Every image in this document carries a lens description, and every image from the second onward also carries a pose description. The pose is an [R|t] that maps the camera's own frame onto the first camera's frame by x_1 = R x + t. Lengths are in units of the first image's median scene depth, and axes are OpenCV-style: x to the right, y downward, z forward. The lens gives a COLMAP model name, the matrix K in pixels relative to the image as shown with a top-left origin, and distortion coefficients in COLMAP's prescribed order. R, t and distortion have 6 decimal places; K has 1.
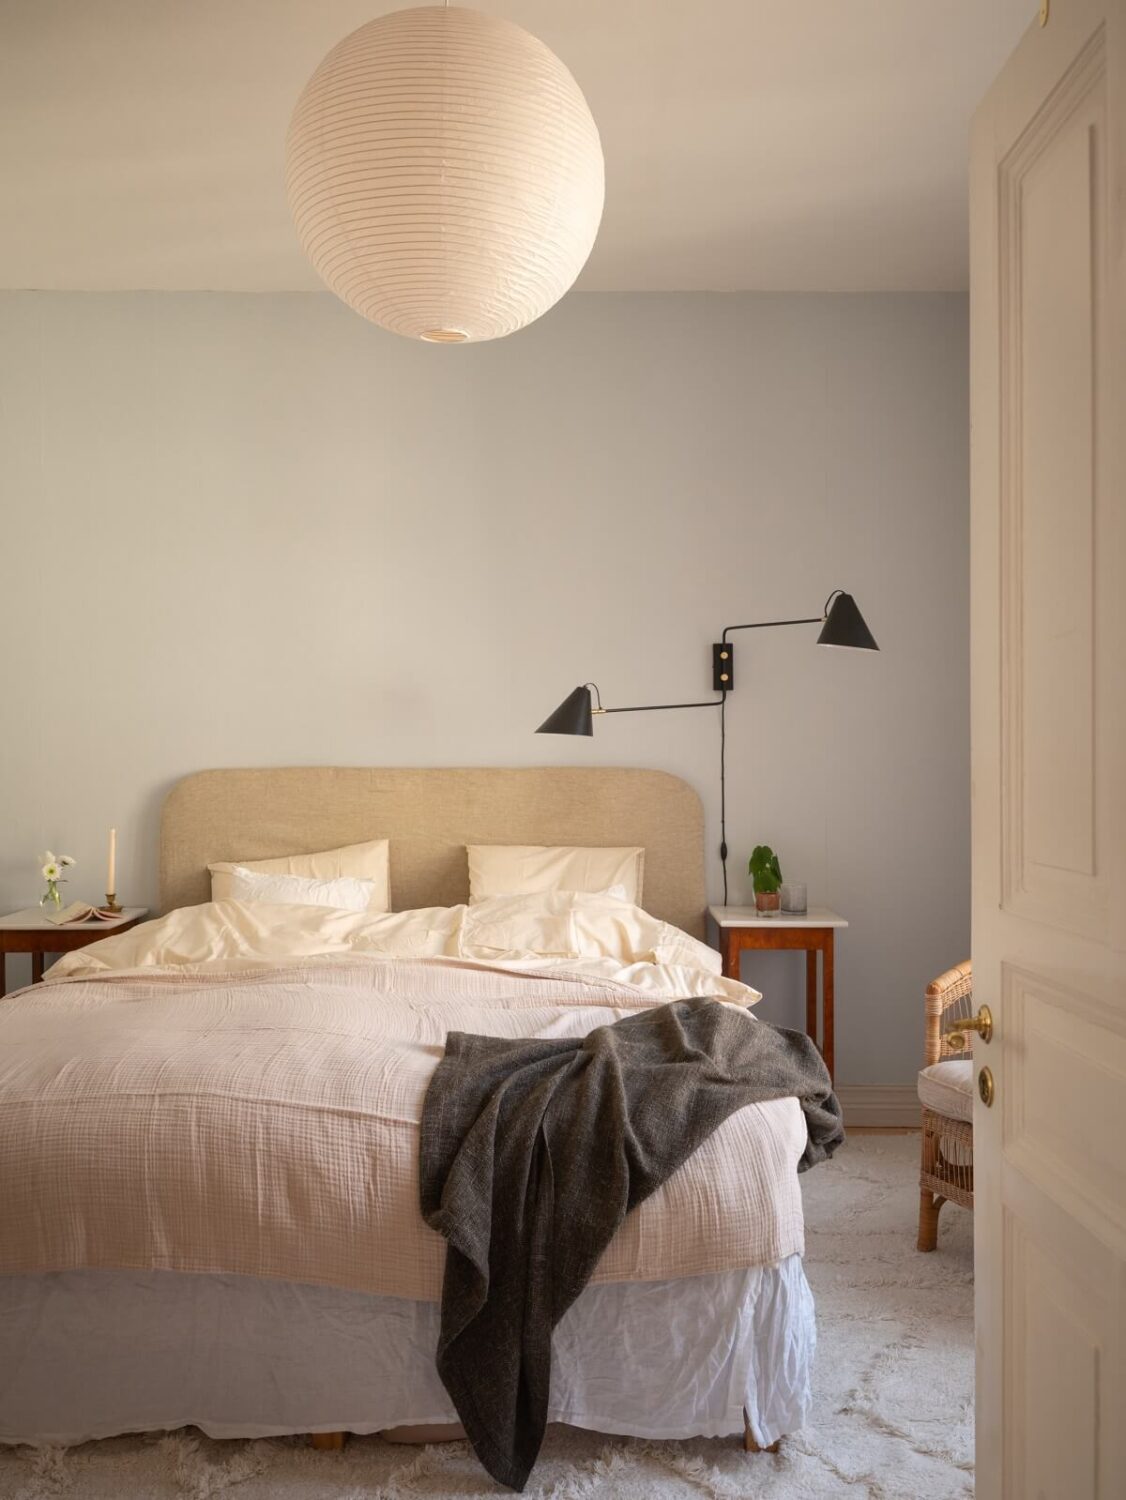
lens RADIAL K [[1146.6, 0, 562.3], [0, 1146.6, 753.6], [0, 0, 1]] dist [-0.007354, 0.017319]
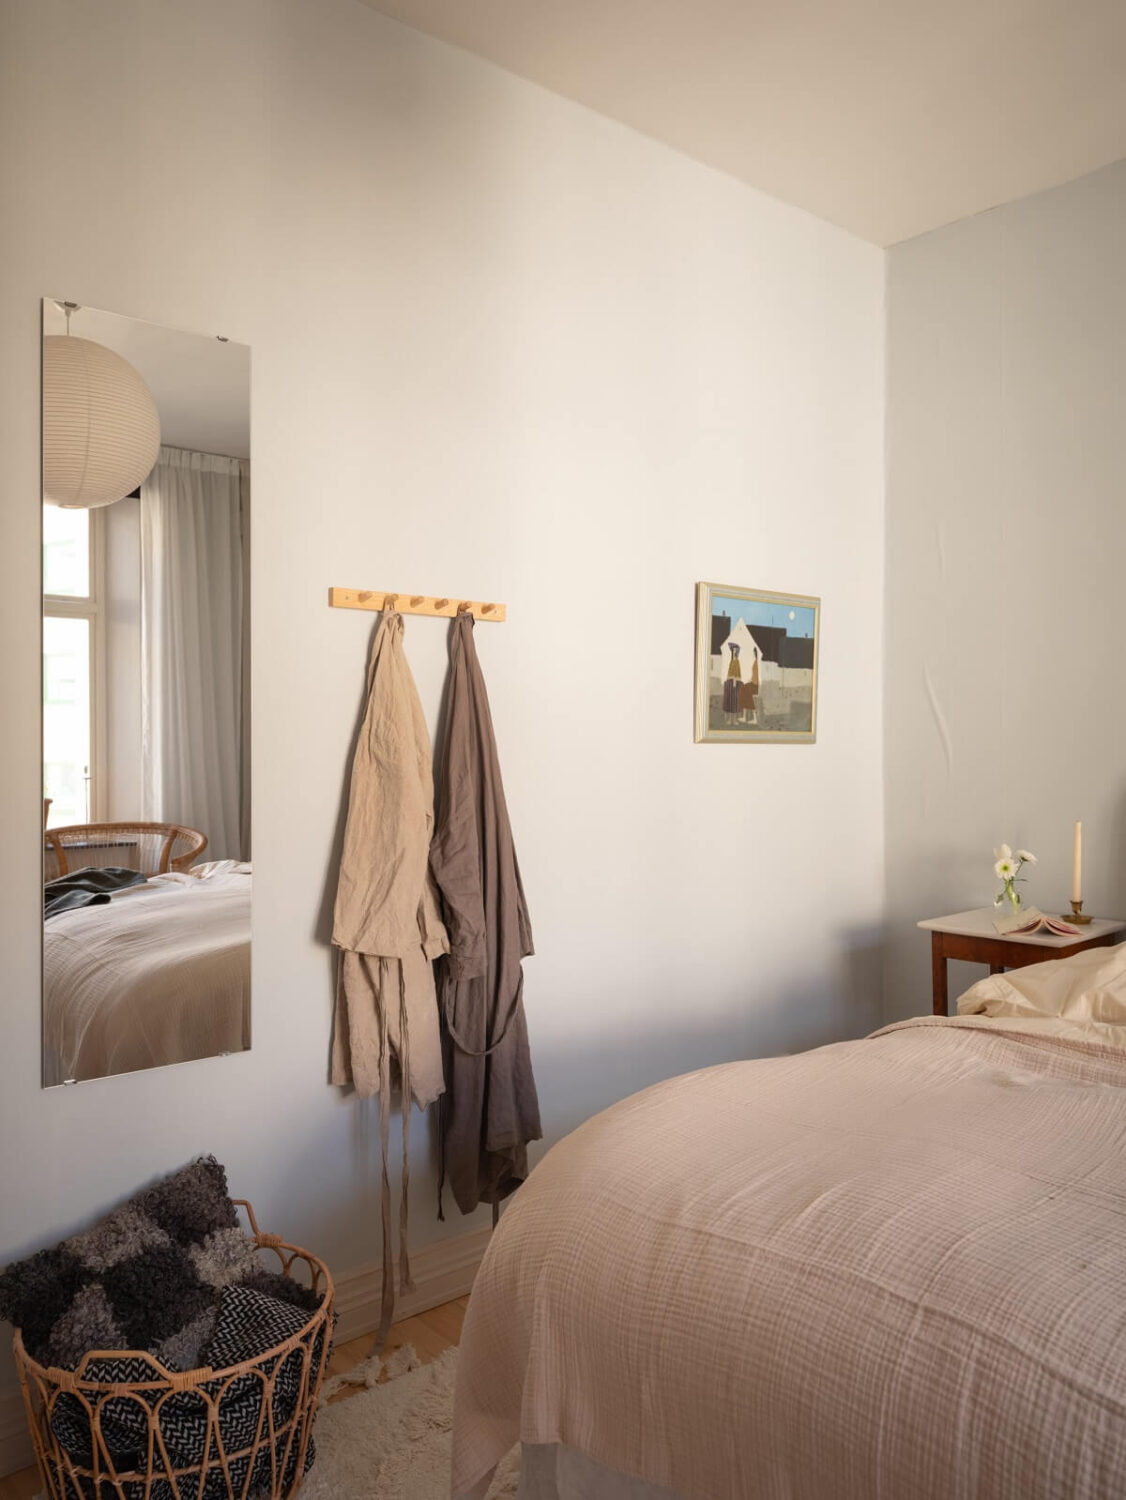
lens RADIAL K [[1146.6, 0, 562.6], [0, 1146.6, 750.9], [0, 0, 1]] dist [-0.007354, 0.017319]
pose [[0.653404, 0.005433, -0.756990, -0.030054], [0.005999, 0.999906, 0.012354, 0.005112], [0.756986, -0.012614, 0.653310, 0.459156]]
